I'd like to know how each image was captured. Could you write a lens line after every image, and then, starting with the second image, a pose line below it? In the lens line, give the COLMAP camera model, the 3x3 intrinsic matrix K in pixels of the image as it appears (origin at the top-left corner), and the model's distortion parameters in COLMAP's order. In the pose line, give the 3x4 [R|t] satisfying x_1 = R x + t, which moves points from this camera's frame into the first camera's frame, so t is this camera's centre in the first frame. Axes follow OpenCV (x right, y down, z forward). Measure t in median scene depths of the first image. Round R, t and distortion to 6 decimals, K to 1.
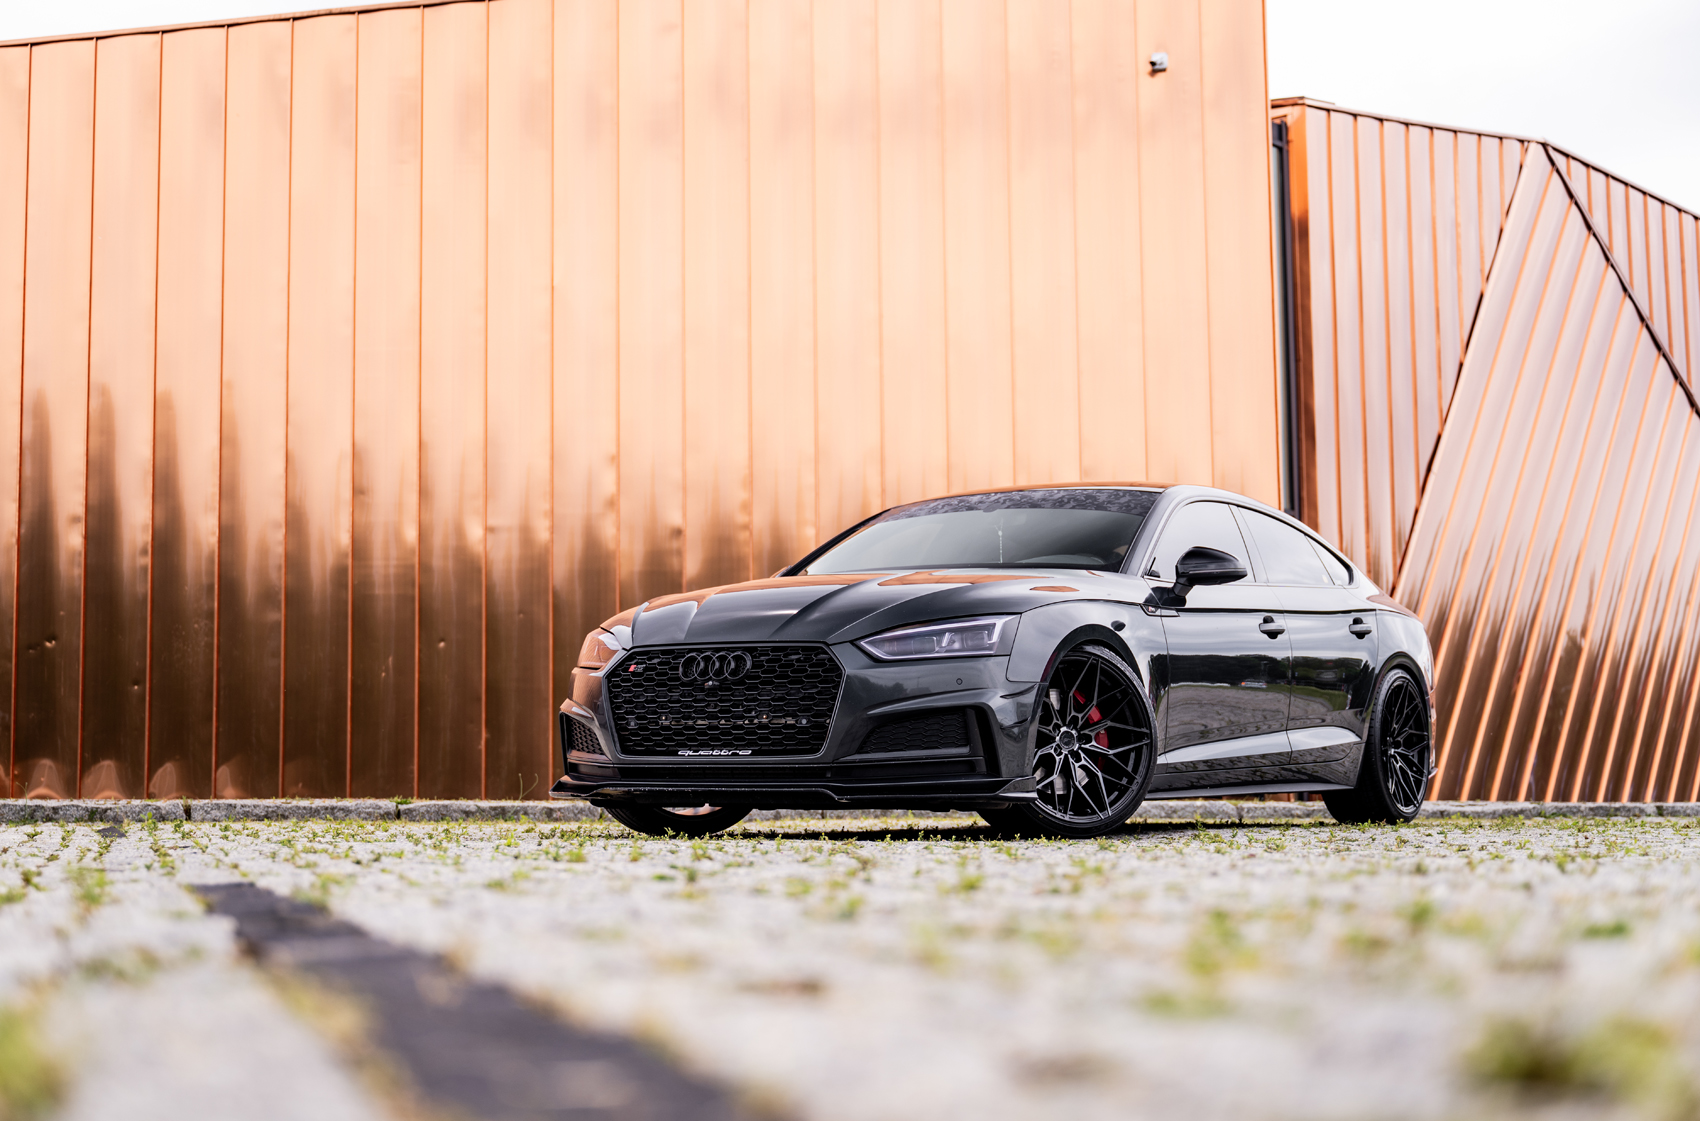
lens RADIAL K [[2537.6, 0, 850.0], [0, 2537.6, 560.5], [0, 0, 1]] dist [-0.013768, -0.050749]
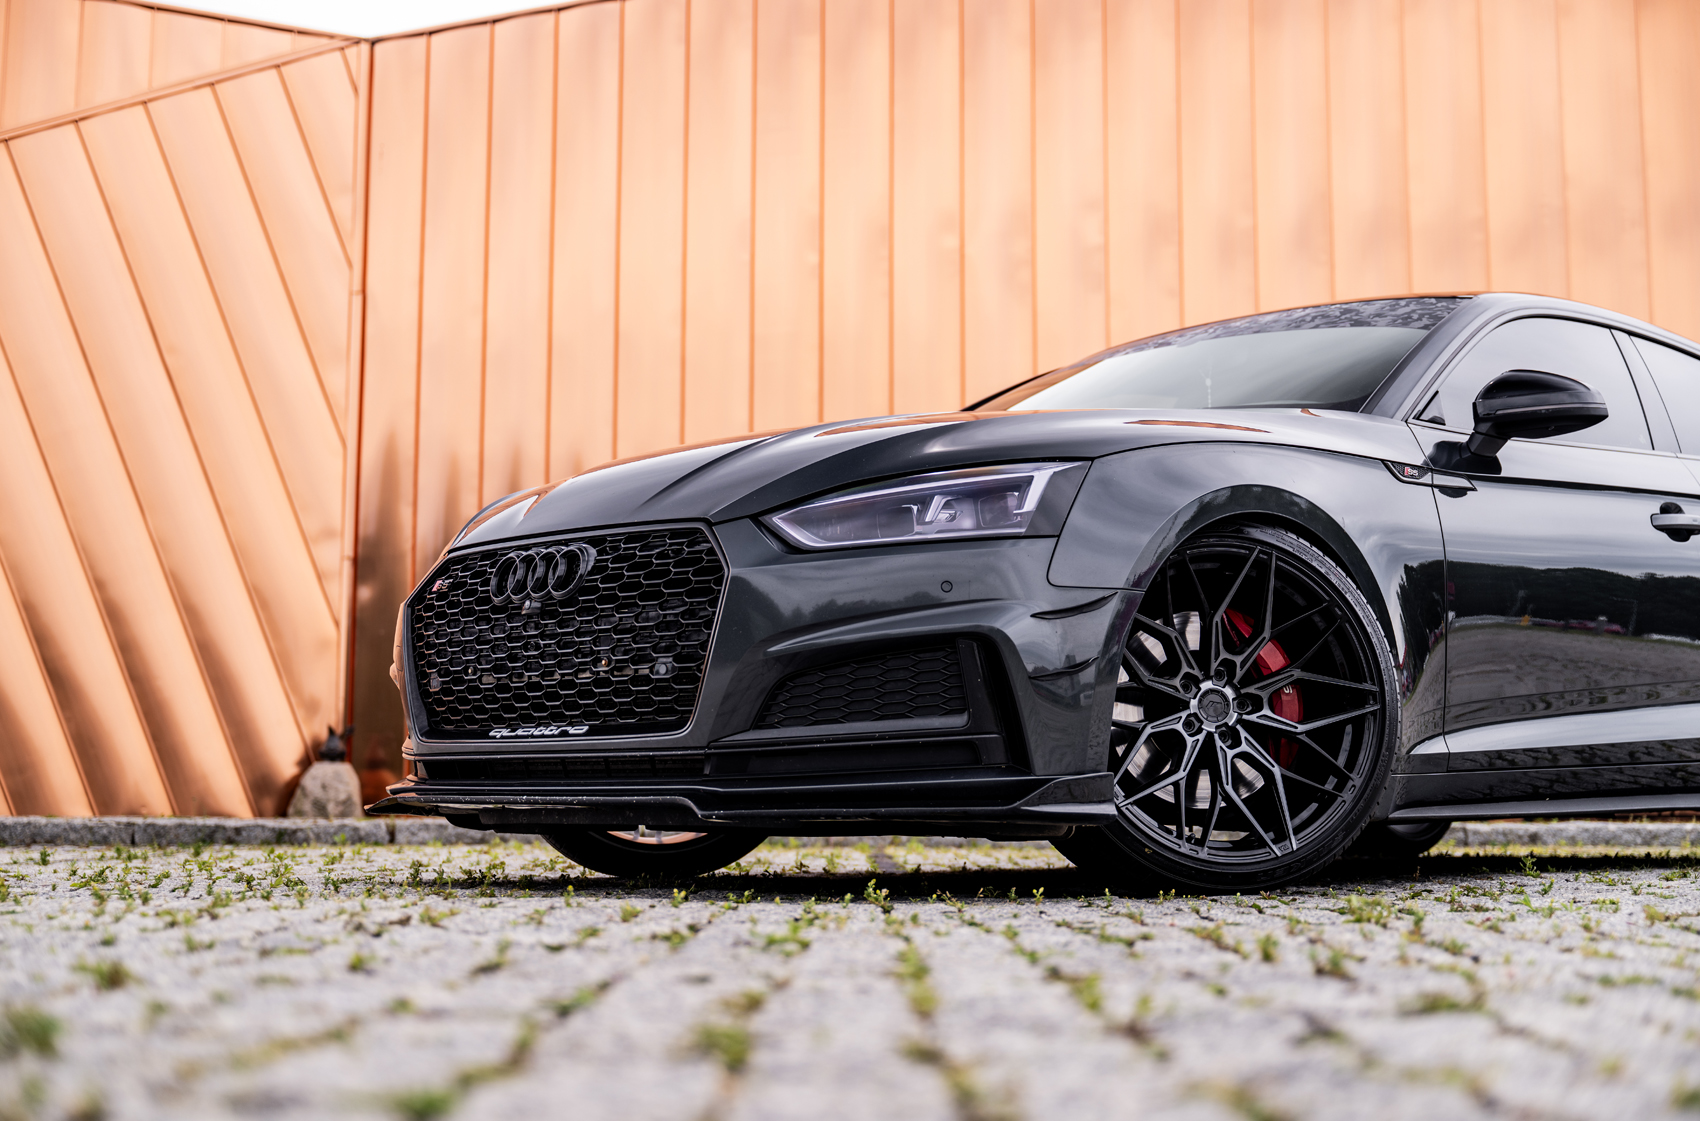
lens RADIAL K [[2234.2, 0, 908.5], [0, 2234.2, 557.6], [0, 0, 1]] dist [-0.023192, -0.023769]
pose [[0.968525, -0.026444, -0.247508, 0.139978], [0.020503, 0.999437, -0.026550, 0.051048], [0.248071, 0.020640, 0.968522, 0.534845]]
